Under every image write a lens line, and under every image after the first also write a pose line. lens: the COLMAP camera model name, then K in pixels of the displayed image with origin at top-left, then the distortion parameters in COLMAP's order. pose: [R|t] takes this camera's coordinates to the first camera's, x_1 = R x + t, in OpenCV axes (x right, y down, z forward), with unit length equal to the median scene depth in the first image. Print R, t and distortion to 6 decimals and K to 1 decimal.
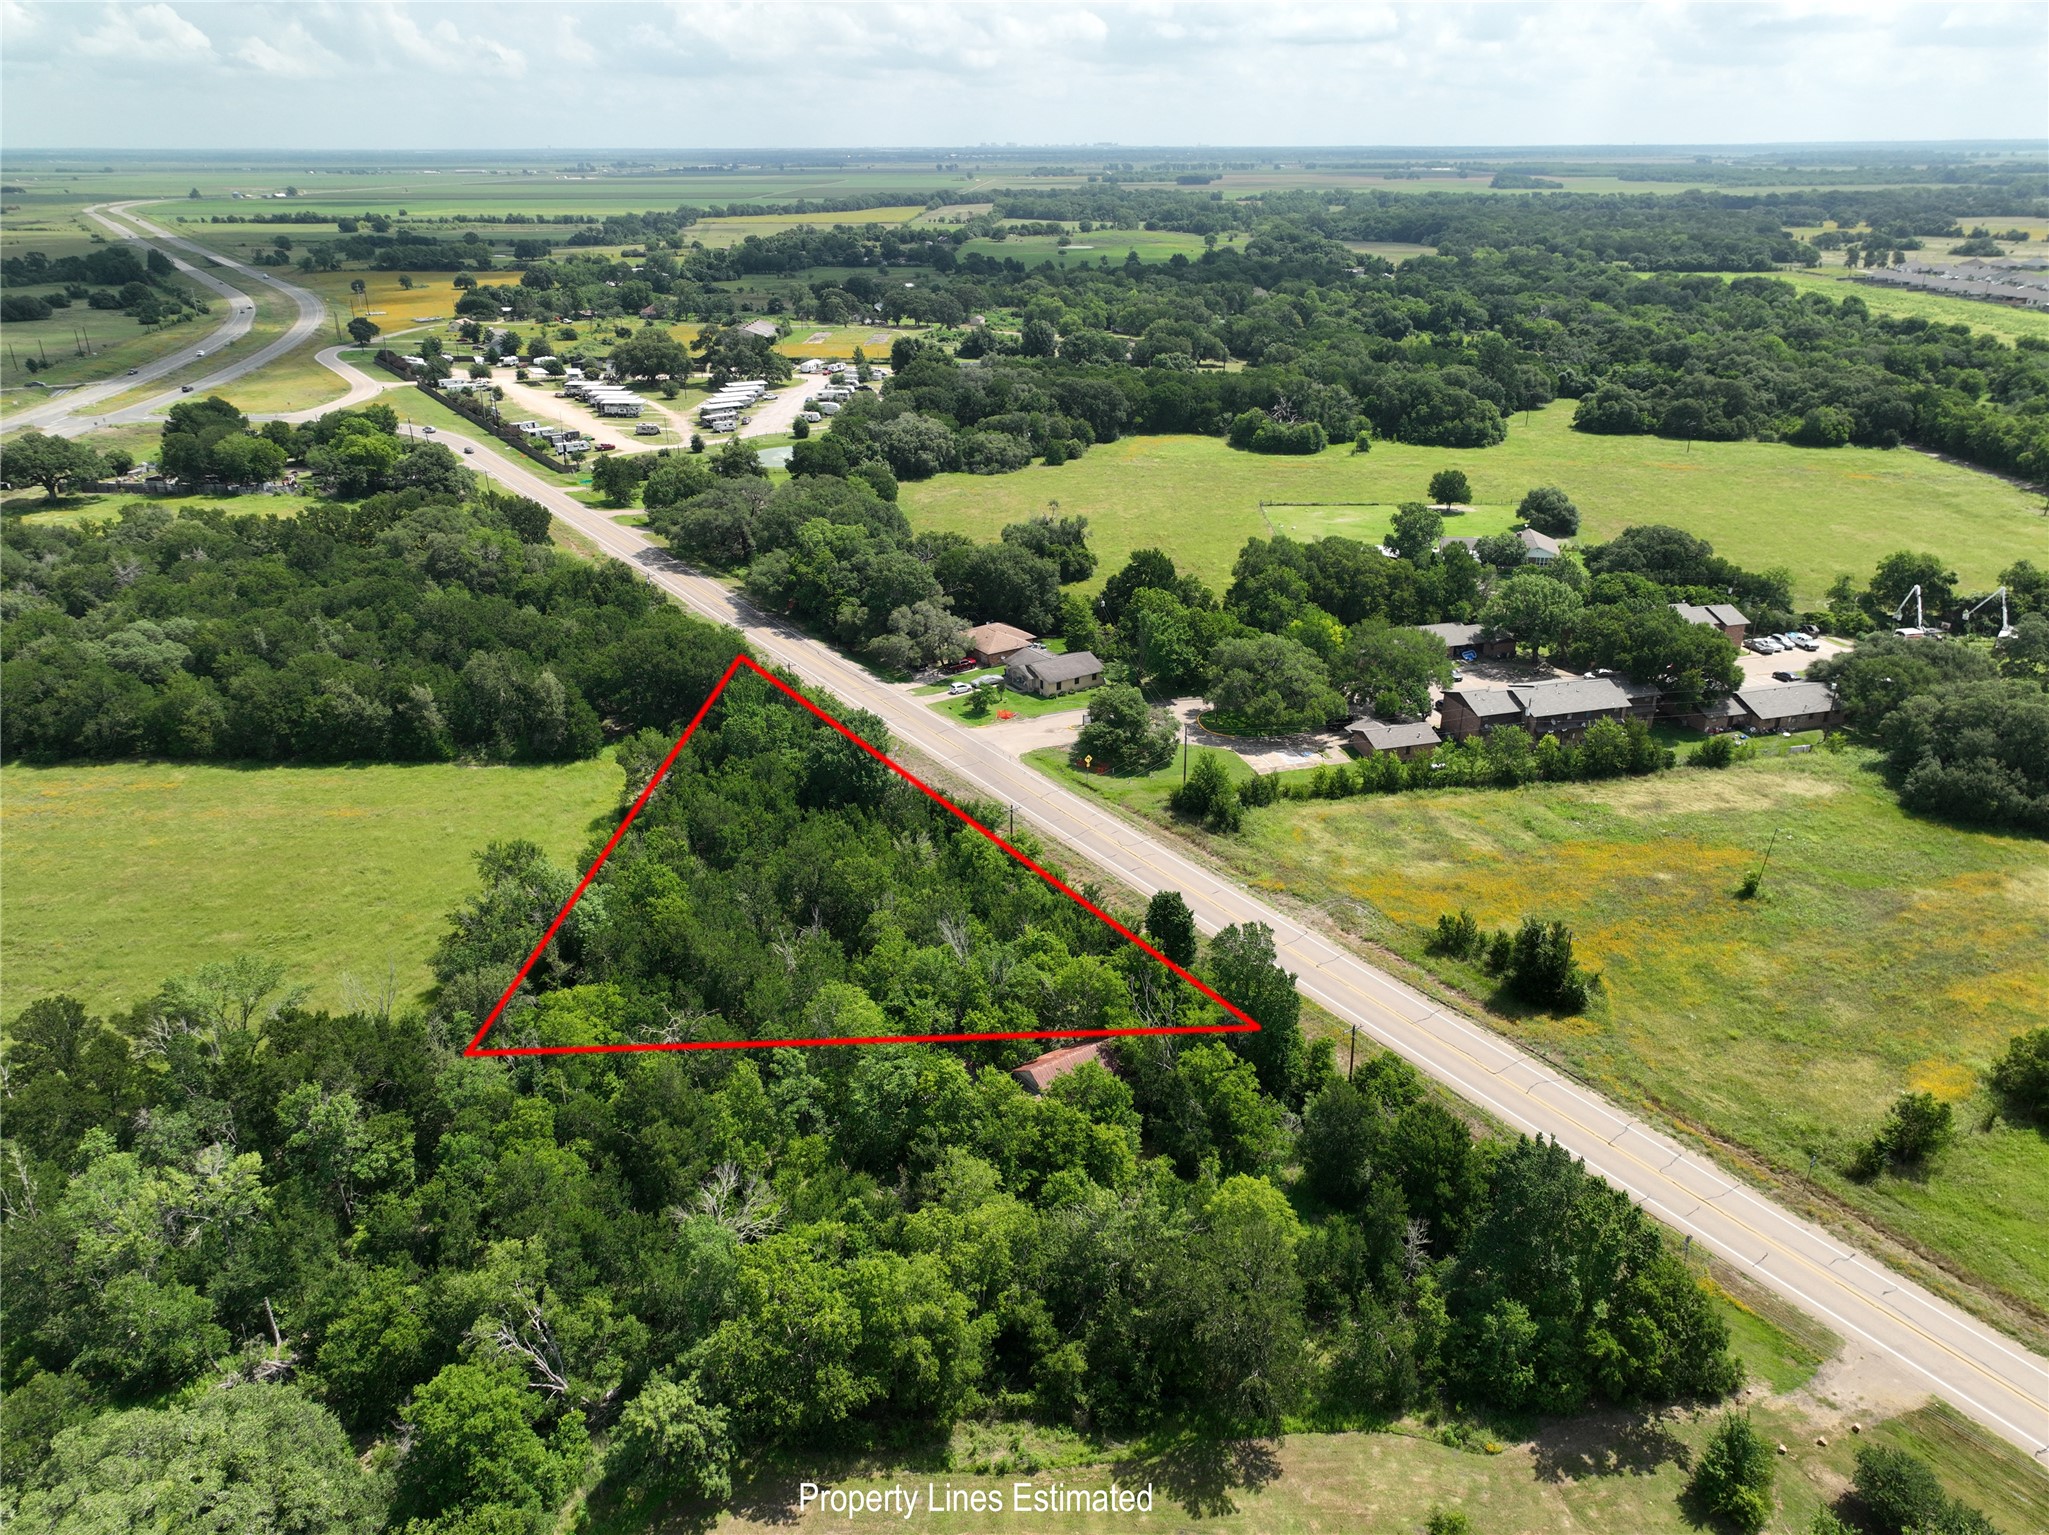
lens RADIAL K [[1437.7, 0, 1024.5], [0, 1437.7, 767.5], [0, 0, 1]] dist [-0.006141, 0.022790]
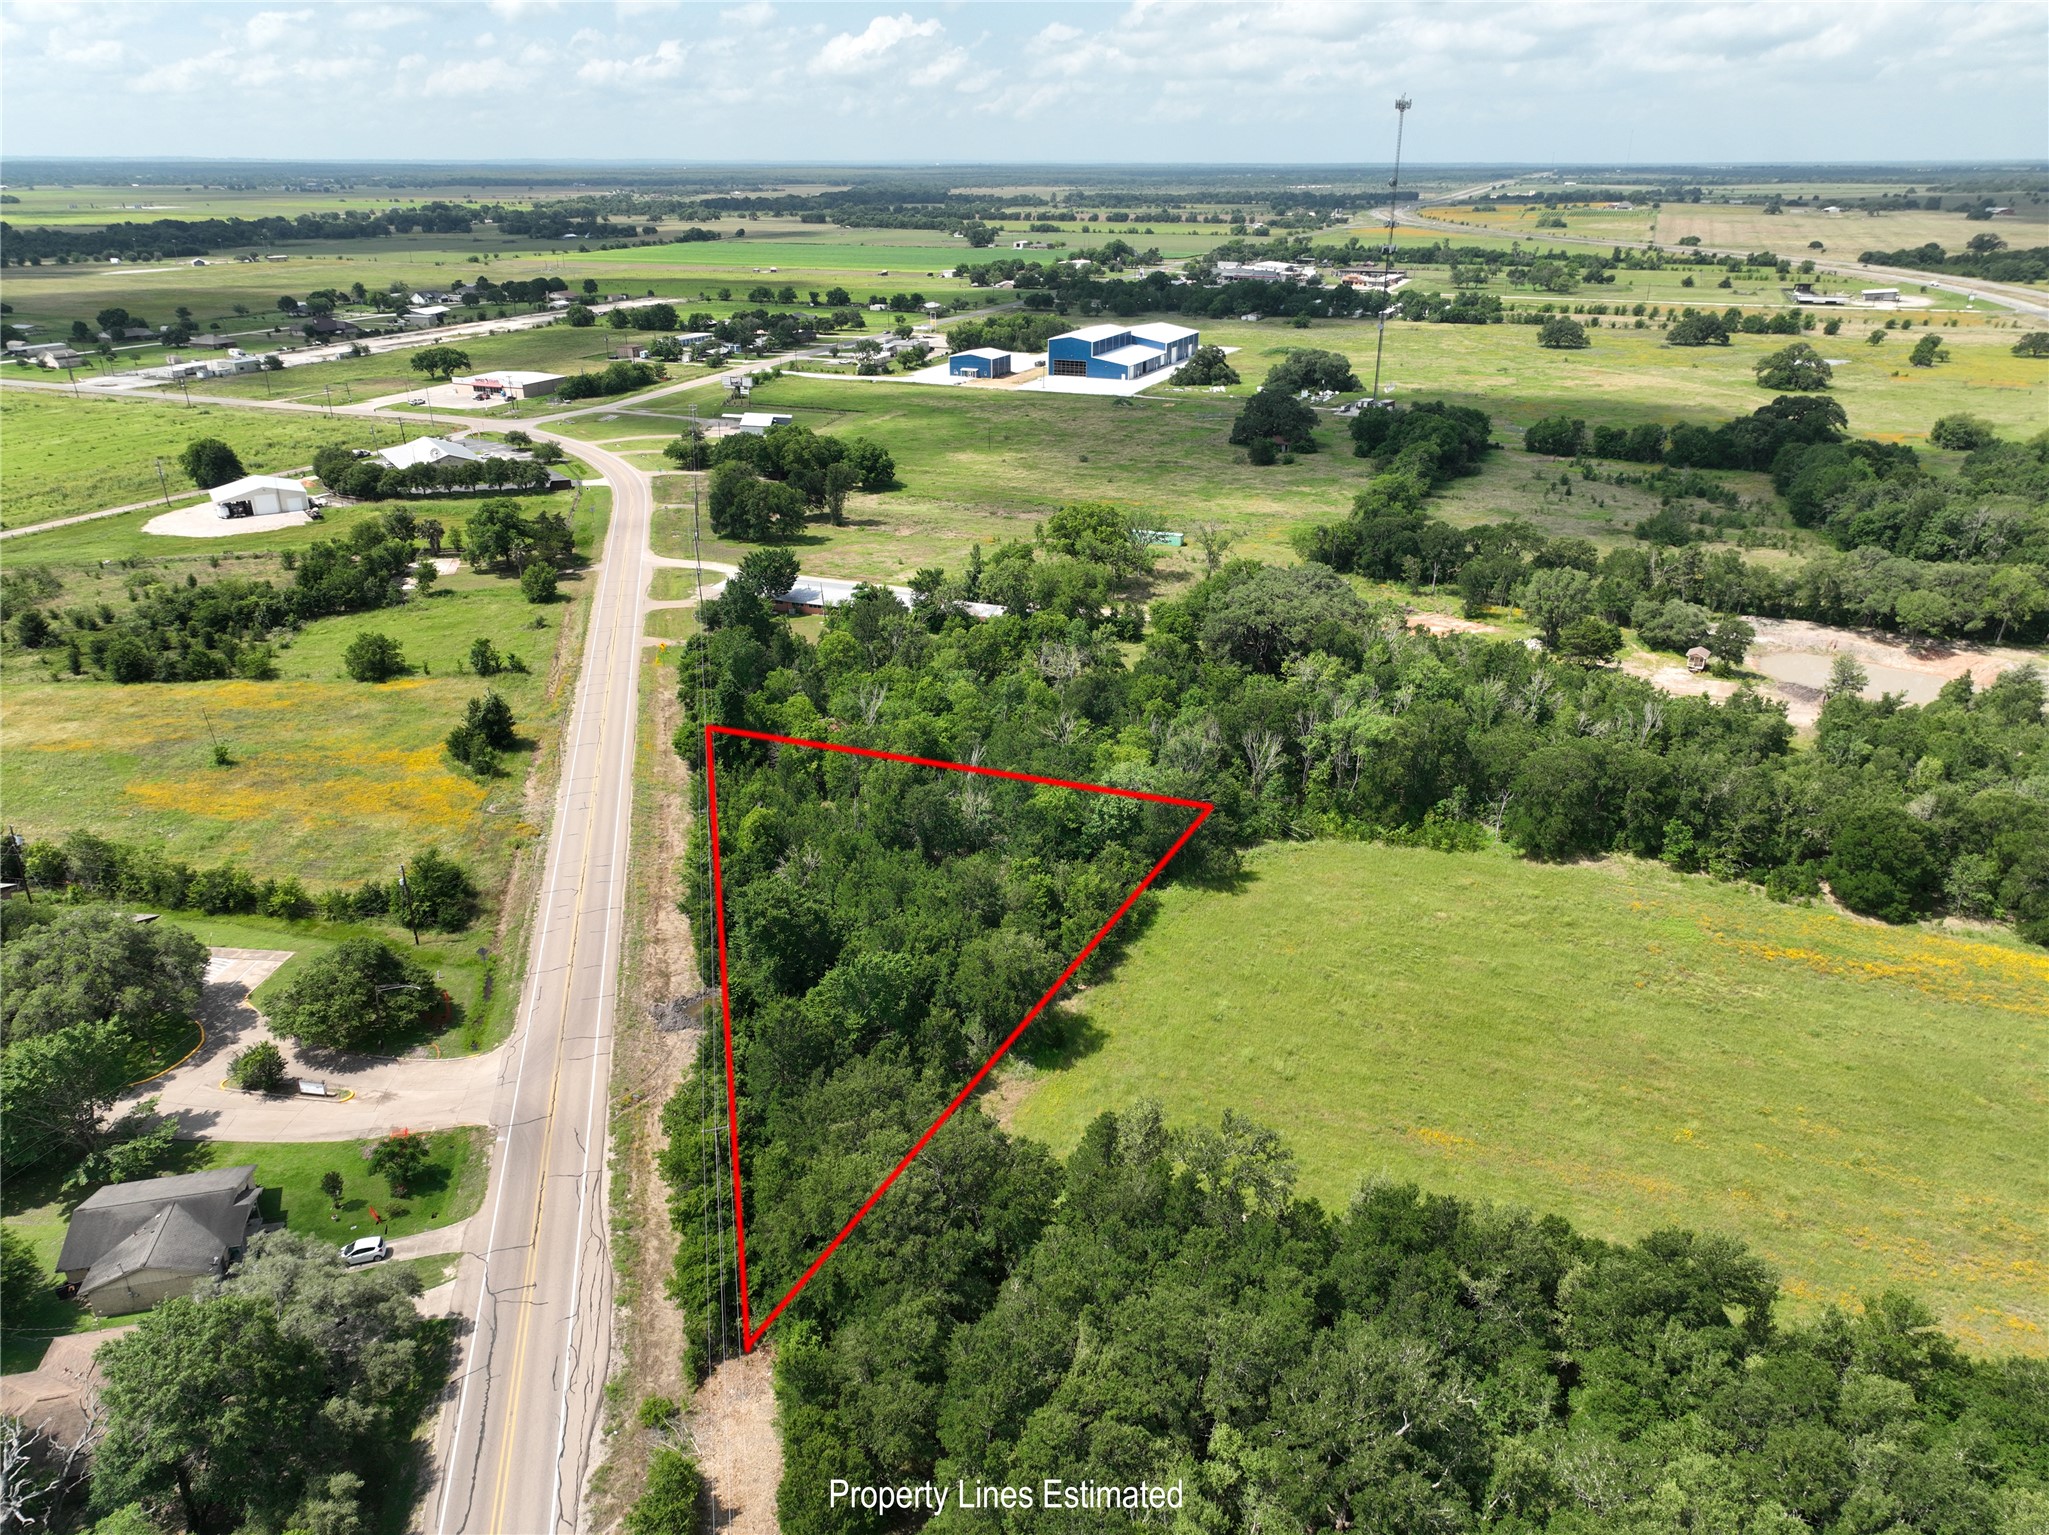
lens RADIAL K [[1427.0, 0, 1024.5], [0, 1427.0, 767.5], [0, 0, 1]] dist [0.005485, 0.007794]
pose [[-0.933319, -0.135608, 0.332455, -0.390698], [0.146403, 0.701728, 0.697240, -0.473477], [-0.327844, 0.699420, -0.635083, 1.095946]]
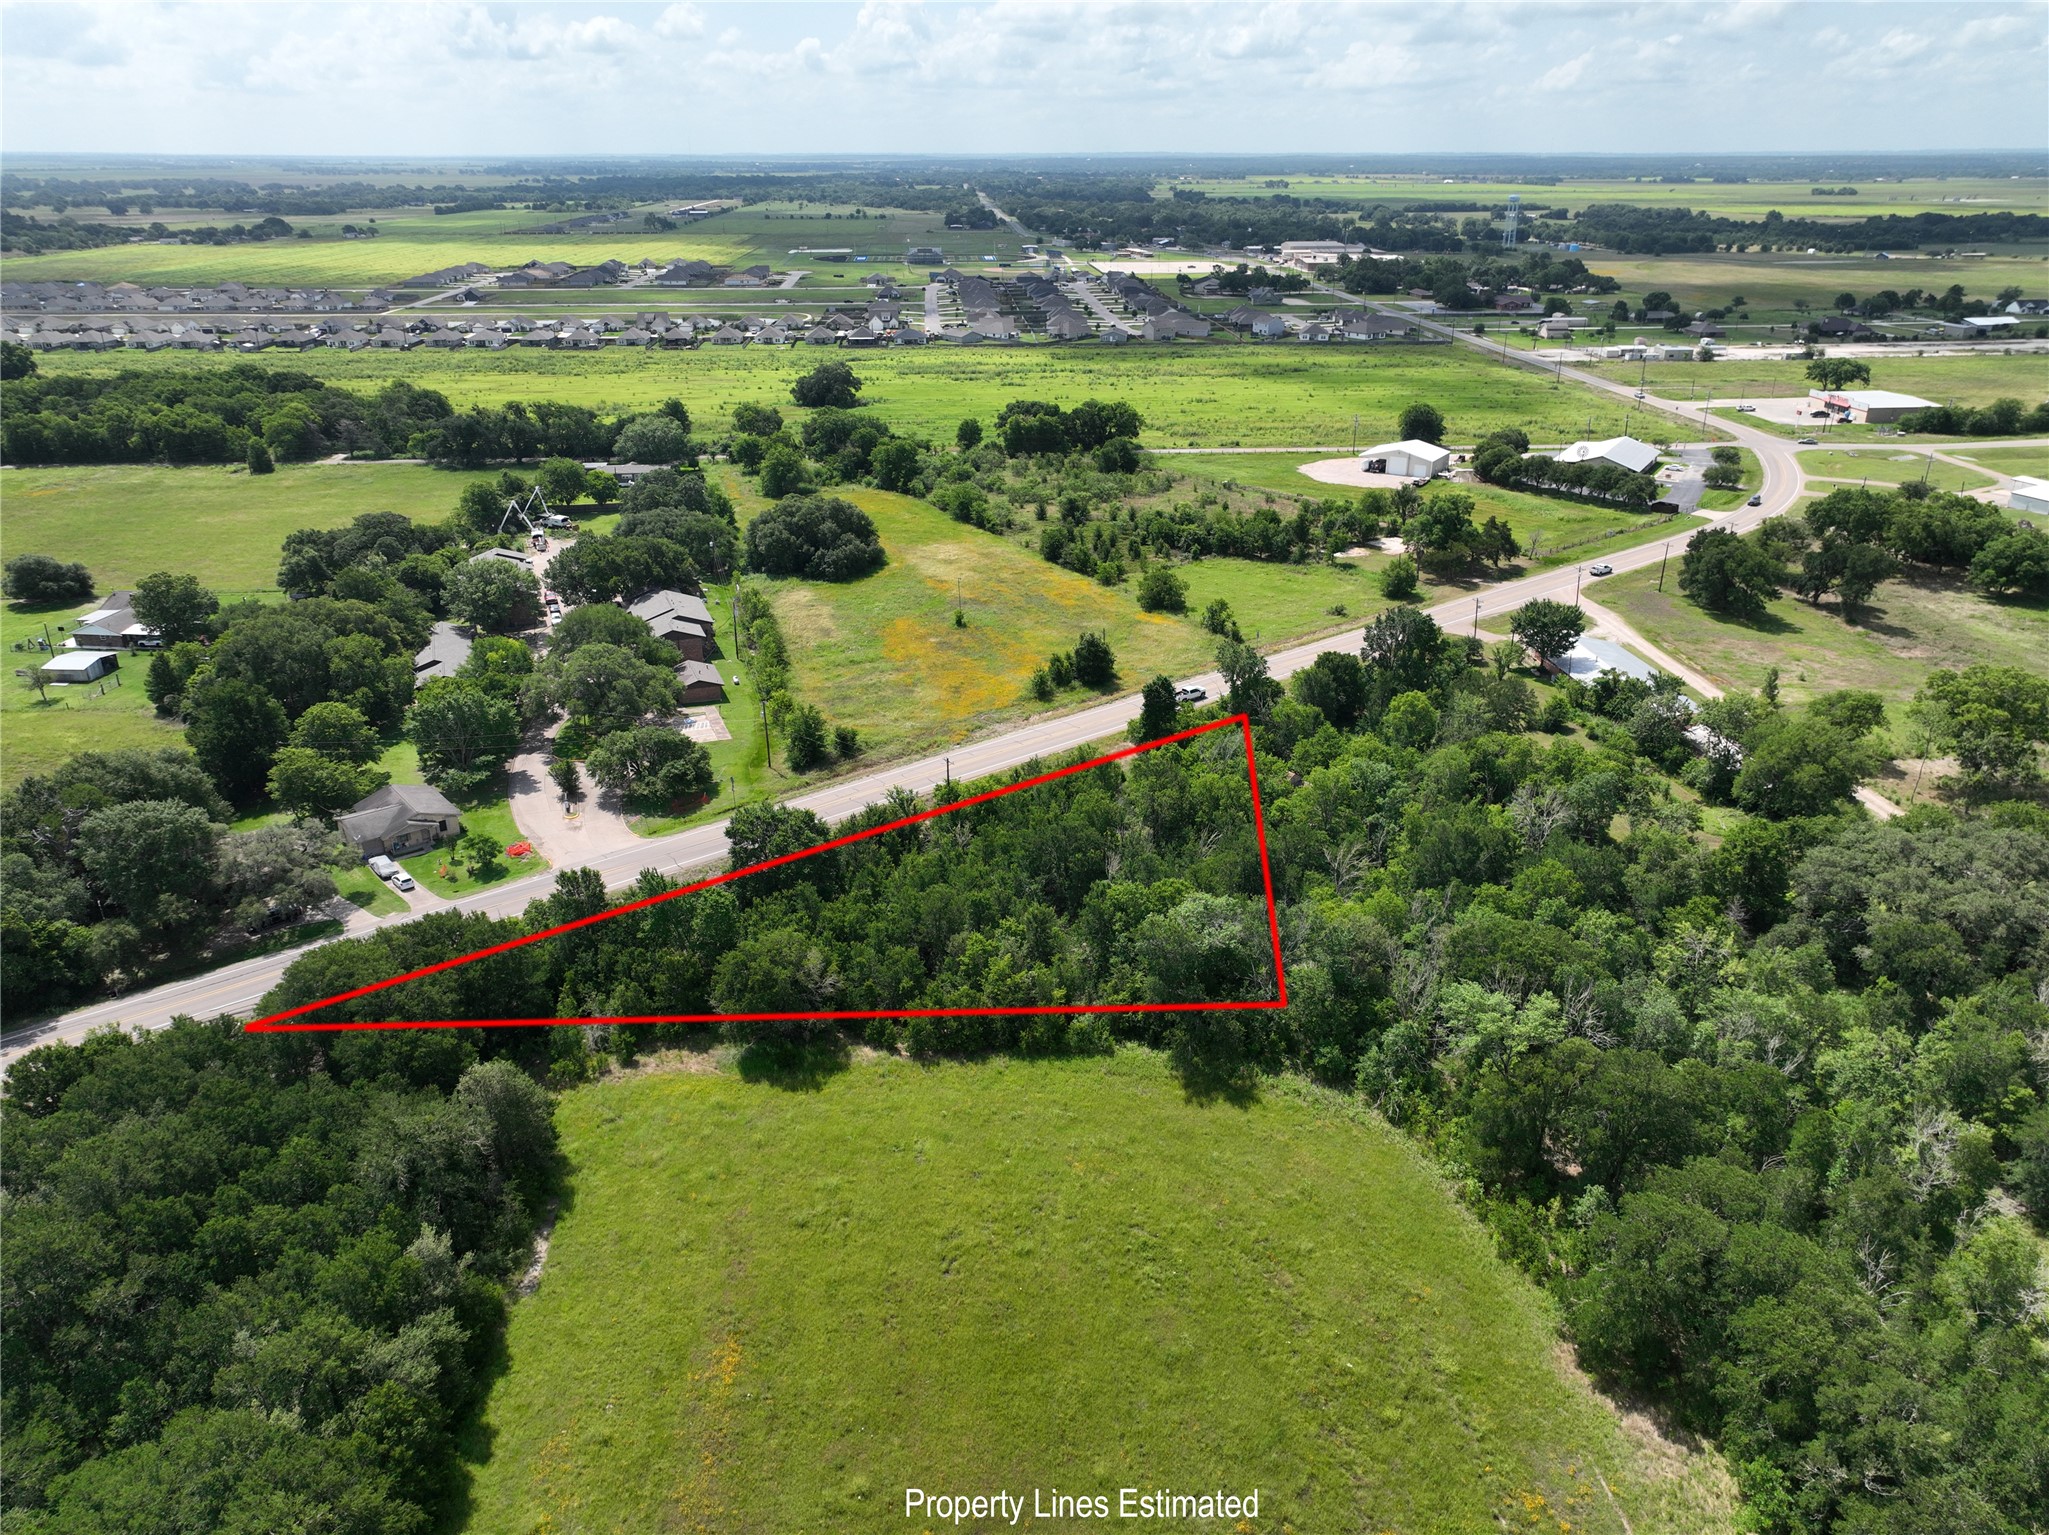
lens RADIAL K [[1438.1, 0, 1024.5], [0, 1438.1, 767.5], [0, 0, 1]] dist [-0.012206, 0.025300]
pose [[-0.093812, -0.387168, 0.917224, -0.715545], [0.394674, 0.831343, 0.391283, -0.261753], [-0.914020, 0.398711, 0.074815, 0.613602]]
